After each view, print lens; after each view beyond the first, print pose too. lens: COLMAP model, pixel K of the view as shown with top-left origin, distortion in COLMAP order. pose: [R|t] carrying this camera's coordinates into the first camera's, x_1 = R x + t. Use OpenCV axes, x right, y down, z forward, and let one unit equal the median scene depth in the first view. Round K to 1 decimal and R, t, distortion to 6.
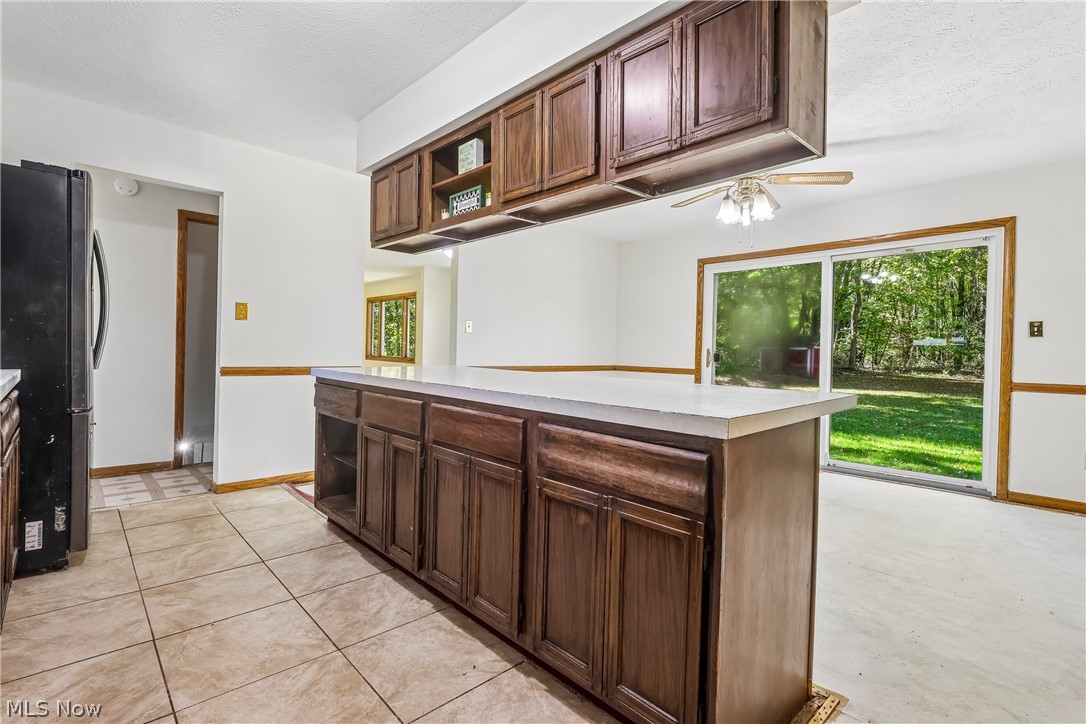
lens RADIAL K [[502.9, 0, 527.5], [0, 502.9, 360.7], [0, 0, 1]] dist [-0.011576, 0.005844]
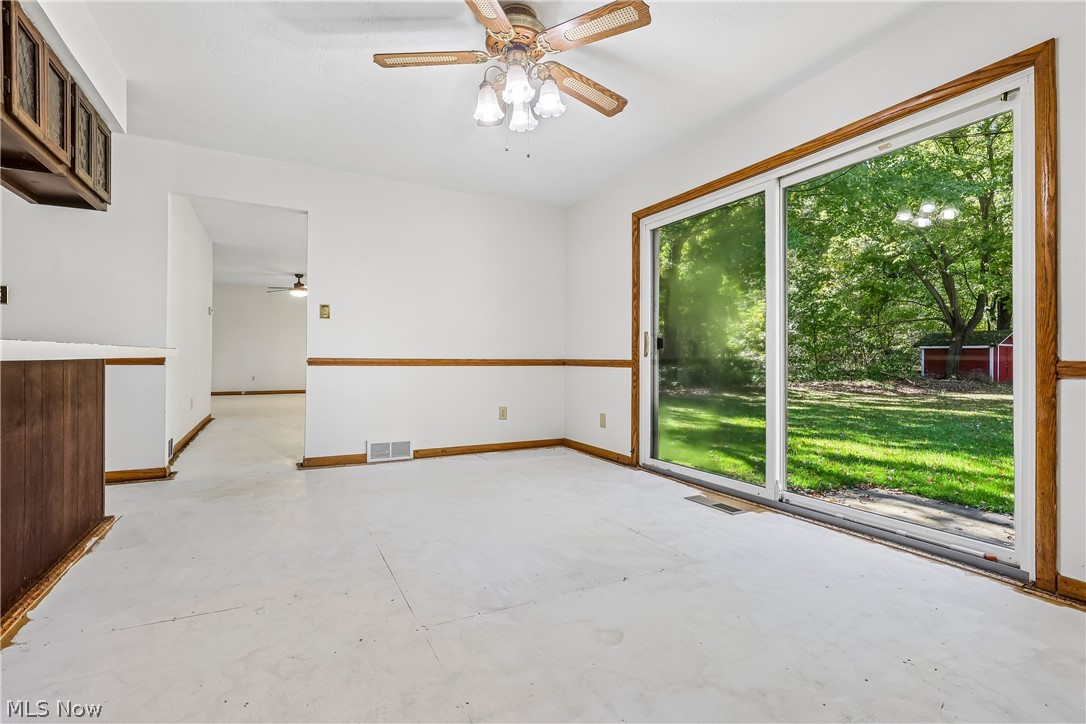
lens RADIAL K [[502.9, 0, 535.1], [0, 502.9, 359.1], [0, 0, 1]] dist [-0.011576, 0.005844]
pose [[0.965886, -0.017806, -0.258355, 0.581714], [0.012359, 0.999666, -0.022695, 0.045856], [0.258673, 0.018728, 0.965783, 0.365494]]
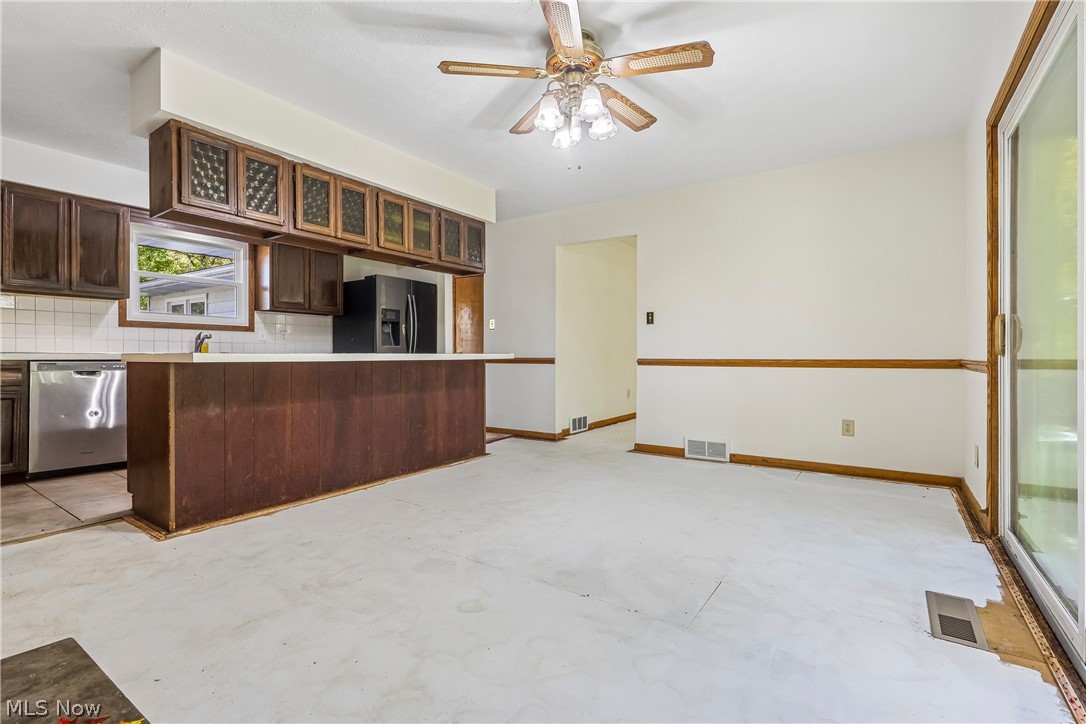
lens RADIAL K [[502.9, 0, 537.6], [0, 502.9, 357.6], [0, 0, 1]] dist [-0.011576, 0.005844]
pose [[0.221696, -0.020069, -0.974909, 1.025045], [-0.012129, 0.999654, -0.023337, 0.043117], [0.975040, 0.016999, 0.221376, 0.756258]]
